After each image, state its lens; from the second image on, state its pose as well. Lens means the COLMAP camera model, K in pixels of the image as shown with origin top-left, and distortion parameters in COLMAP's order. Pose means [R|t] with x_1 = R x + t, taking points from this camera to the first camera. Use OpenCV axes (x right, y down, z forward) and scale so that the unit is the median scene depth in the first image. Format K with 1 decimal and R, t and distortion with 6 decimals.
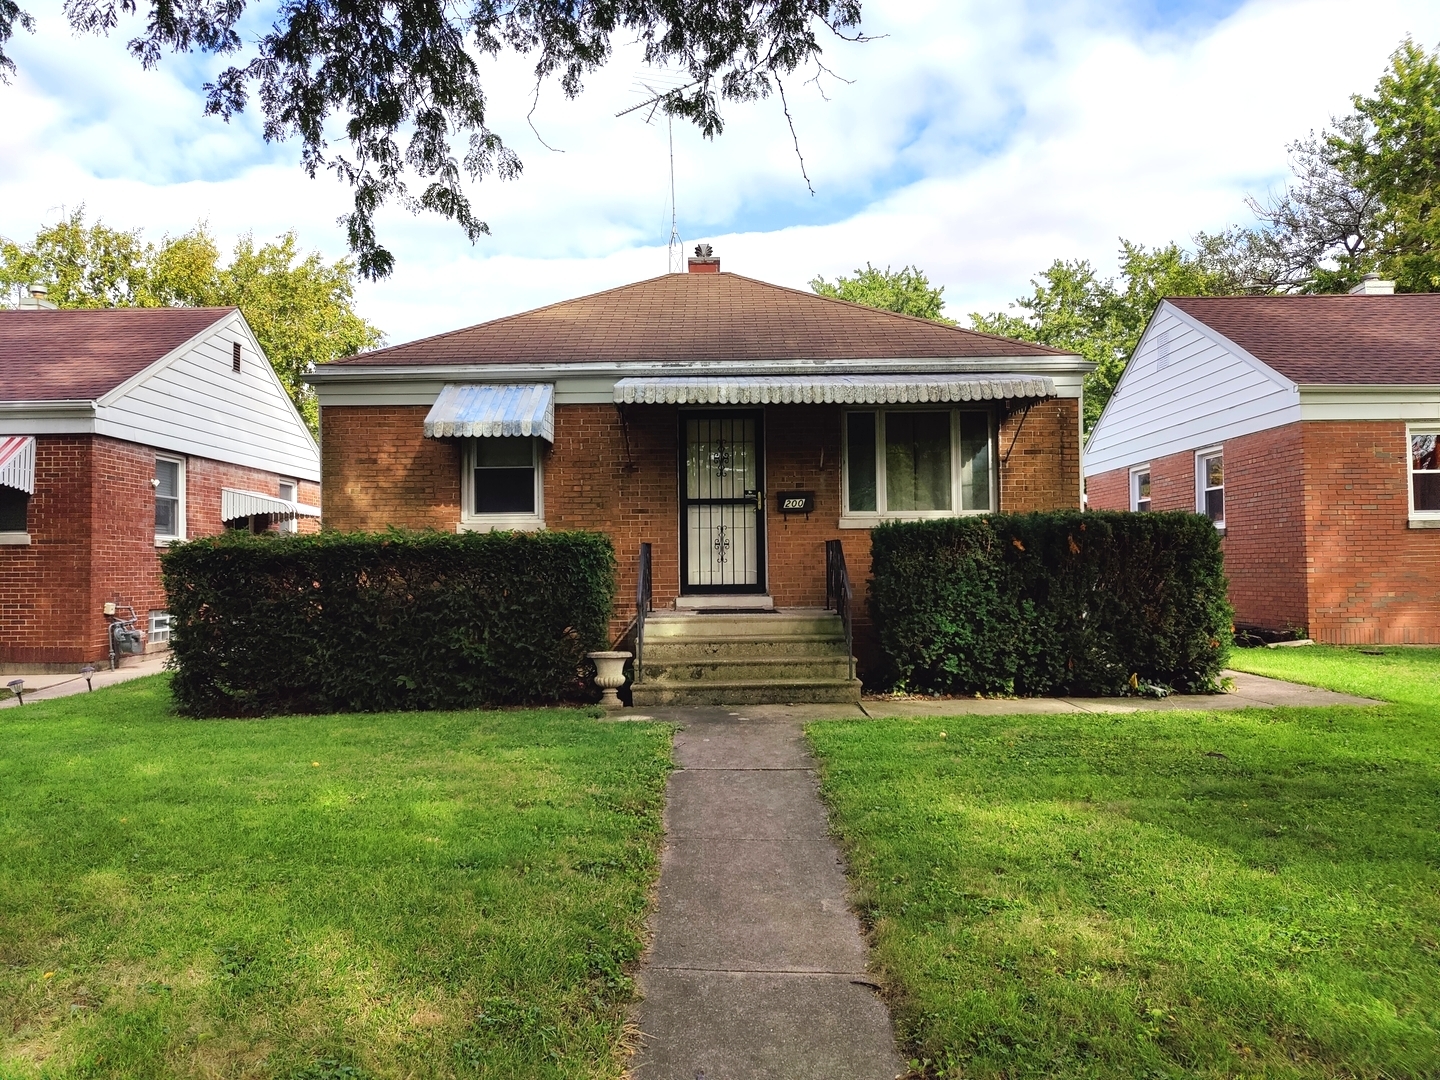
lens RADIAL K [[1001.5, 0, 712.4], [0, 1001.5, 537.6], [0, 0, 1]] dist [0.030274, -0.034083]
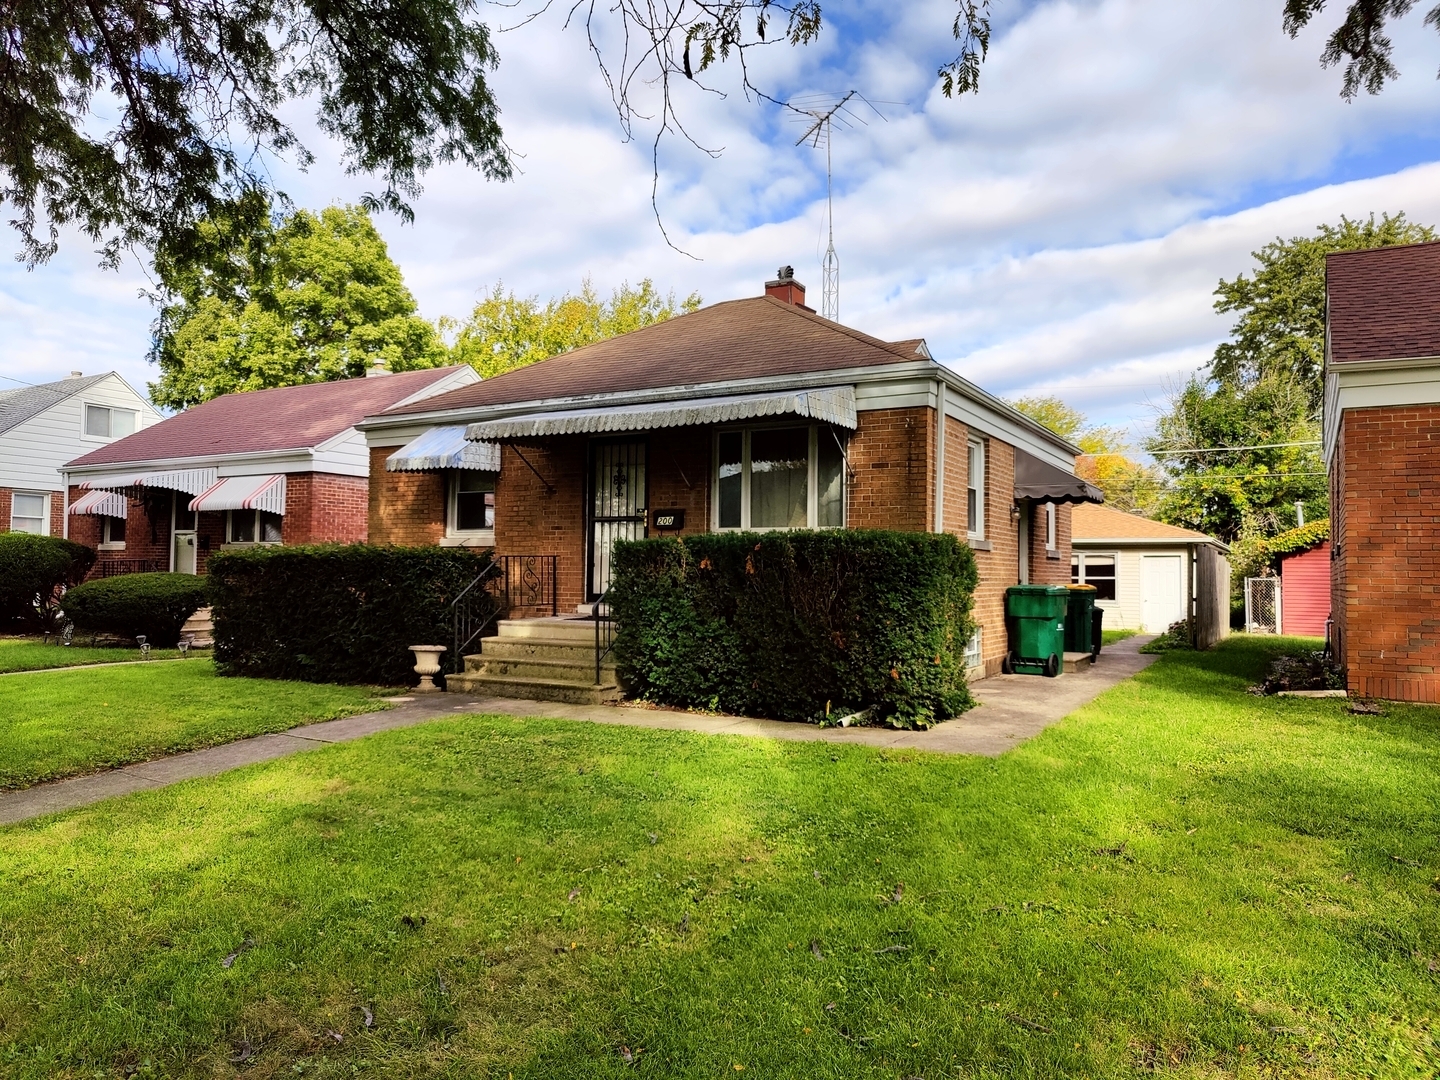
lens RADIAL K [[1001.5, 0, 712.4], [0, 1001.5, 537.6], [0, 0, 1]] dist [0.030274, -0.034083]
pose [[0.862333, 0.004346, -0.506324, 0.663821], [-0.005851, 0.999982, -0.001382, -0.014715], [0.506309, 0.004154, 0.862342, 0.098851]]
